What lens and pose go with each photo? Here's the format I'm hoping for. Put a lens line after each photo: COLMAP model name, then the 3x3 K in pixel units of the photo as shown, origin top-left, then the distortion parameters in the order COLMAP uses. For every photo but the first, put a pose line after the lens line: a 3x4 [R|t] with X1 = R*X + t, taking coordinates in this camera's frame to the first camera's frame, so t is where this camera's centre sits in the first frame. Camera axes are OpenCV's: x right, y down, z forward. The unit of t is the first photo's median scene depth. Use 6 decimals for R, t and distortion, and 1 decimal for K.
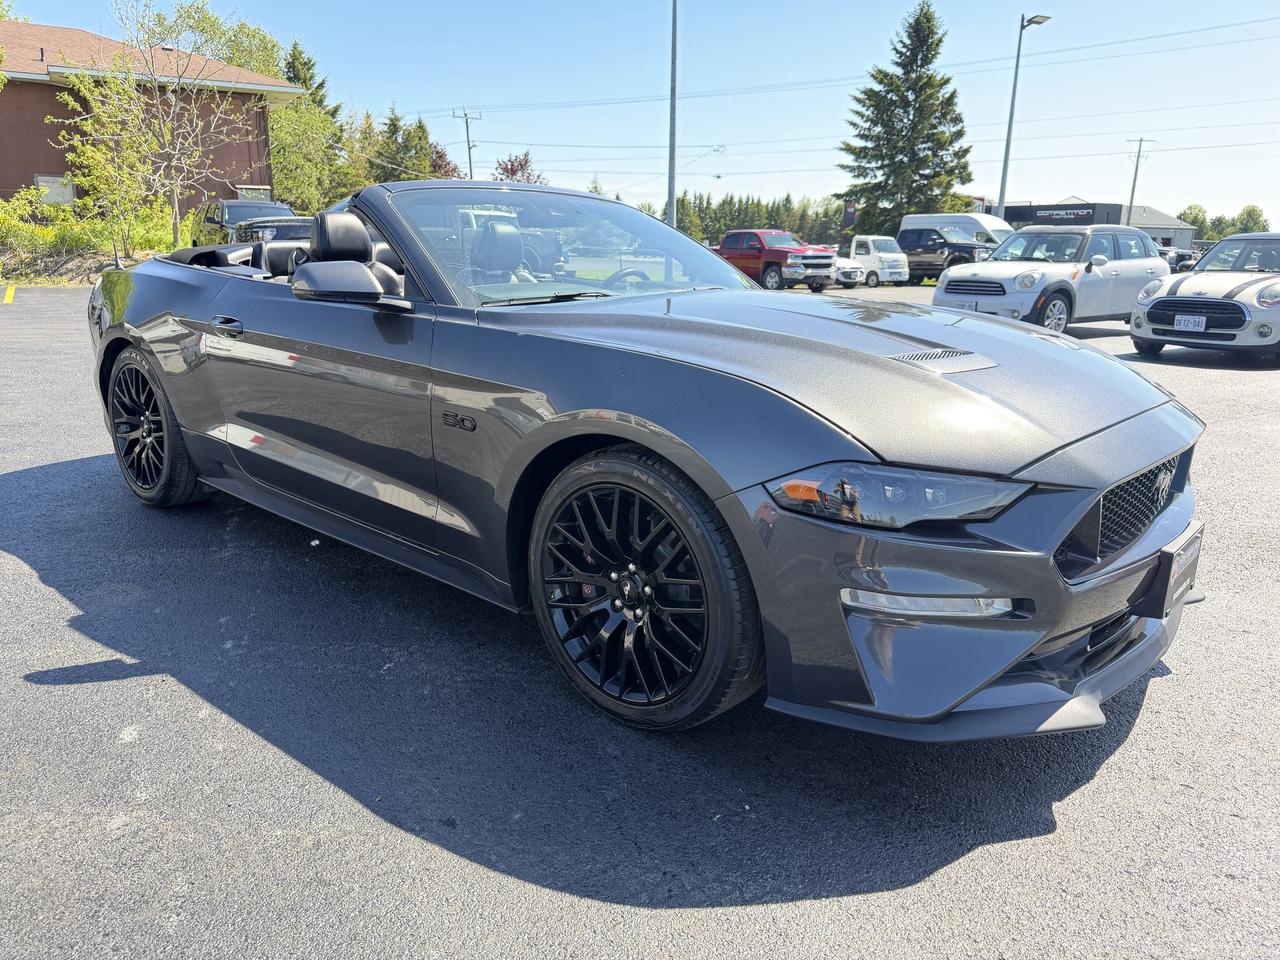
lens RADIAL K [[1062.0, 0, 645.8], [0, 1062.0, 503.9], [0, 0, 1]] dist [0.011177, -0.031013]
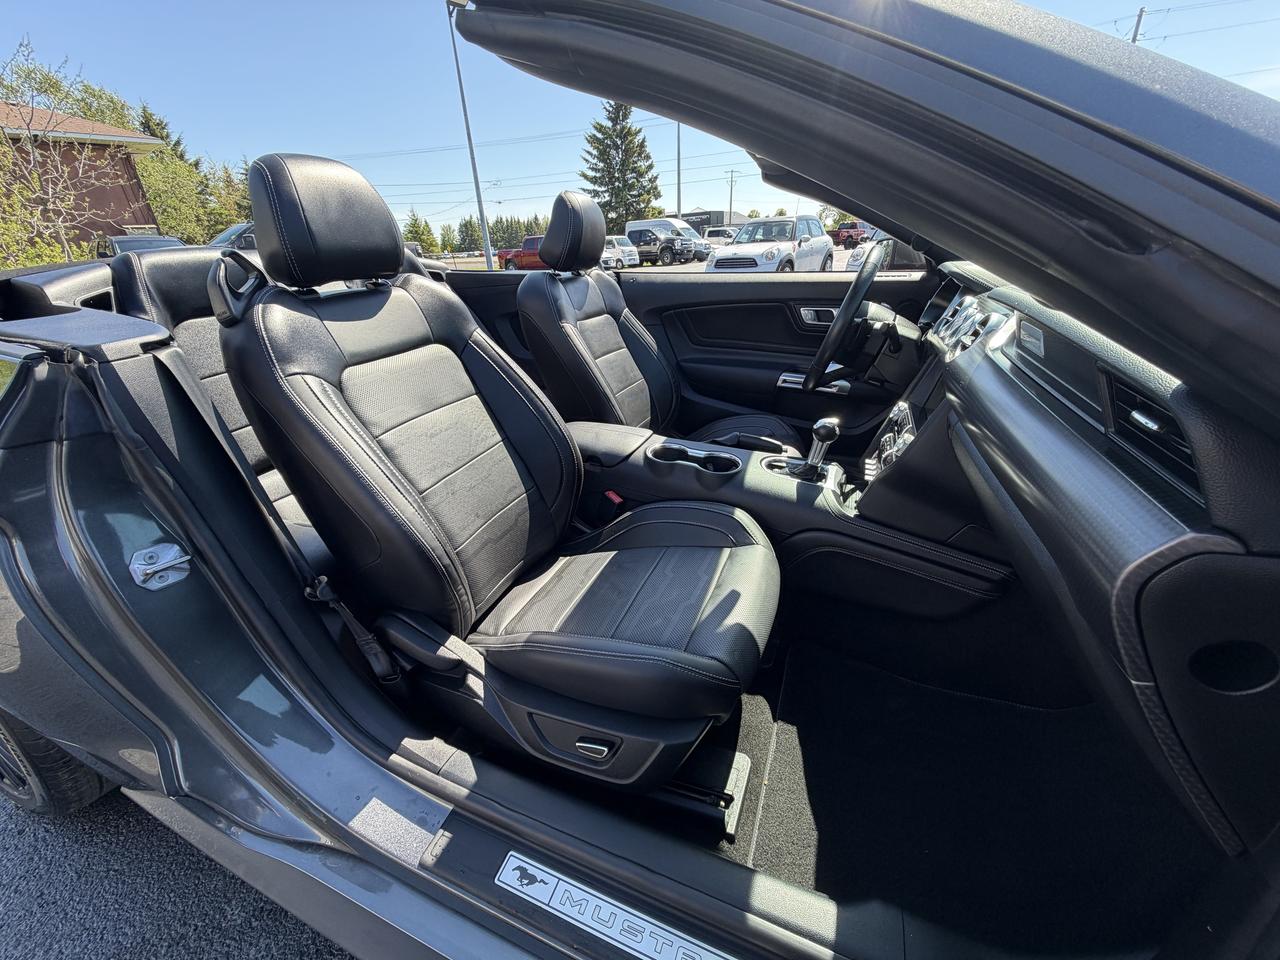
lens RADIAL K [[516.0, 0, 641.9], [0, 516.0, 488.4], [0, 0, 1]] dist [-0.001335, -0.000475]
pose [[0.931049, -0.206915, 0.300555, -0.061521], [0.144300, 0.965321, 0.217559, -0.041921], [-0.335149, -0.159188, 0.928620, 0.180377]]
